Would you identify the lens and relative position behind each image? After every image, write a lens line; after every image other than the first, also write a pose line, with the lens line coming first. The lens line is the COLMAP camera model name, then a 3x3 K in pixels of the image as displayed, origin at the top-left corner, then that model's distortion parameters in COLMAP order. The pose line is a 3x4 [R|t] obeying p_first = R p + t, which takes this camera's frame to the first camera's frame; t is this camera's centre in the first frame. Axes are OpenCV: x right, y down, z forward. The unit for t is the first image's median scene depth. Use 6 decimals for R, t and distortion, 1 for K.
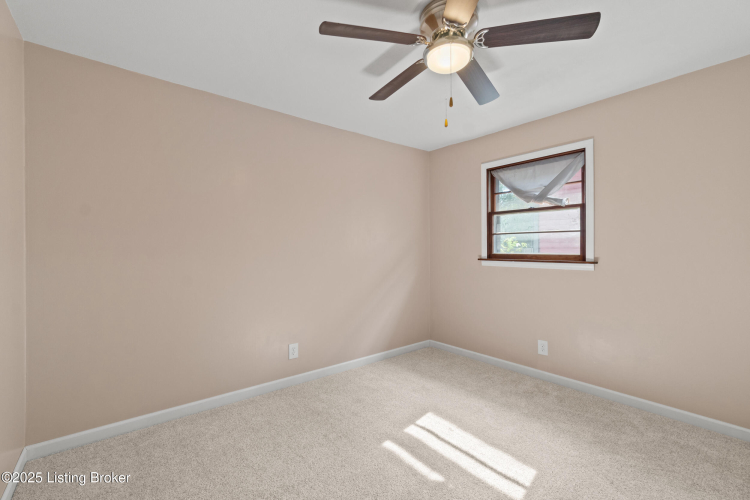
lens RADIAL K [[324.3, 0, 375.0], [0, 324.3, 247.6], [0, 0, 1]] dist [-0.001467, 0.000157]
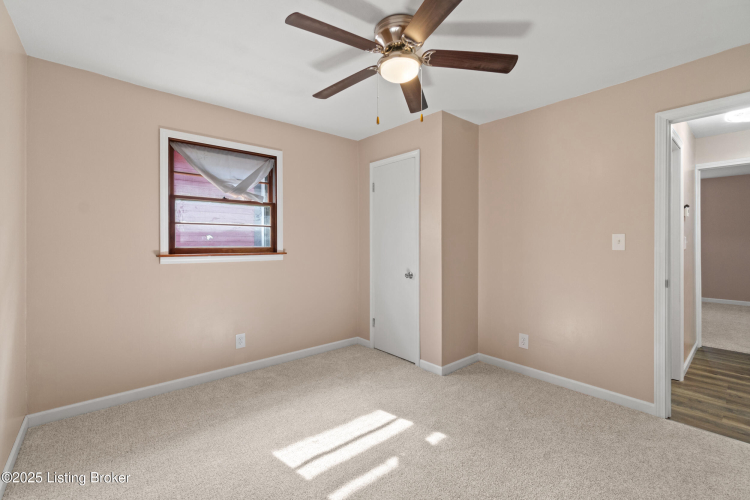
lens RADIAL K [[318.4, 0, 370.0], [0, 318.4, 238.6], [0, 0, 1]] dist [-0.001050, -0.000054]
pose [[-0.007199, 0.014956, 0.999862, -0.489264], [-0.003037, 0.999883, -0.014978, 0.007719], [-0.999969, -0.003144, -0.007152, 0.635275]]
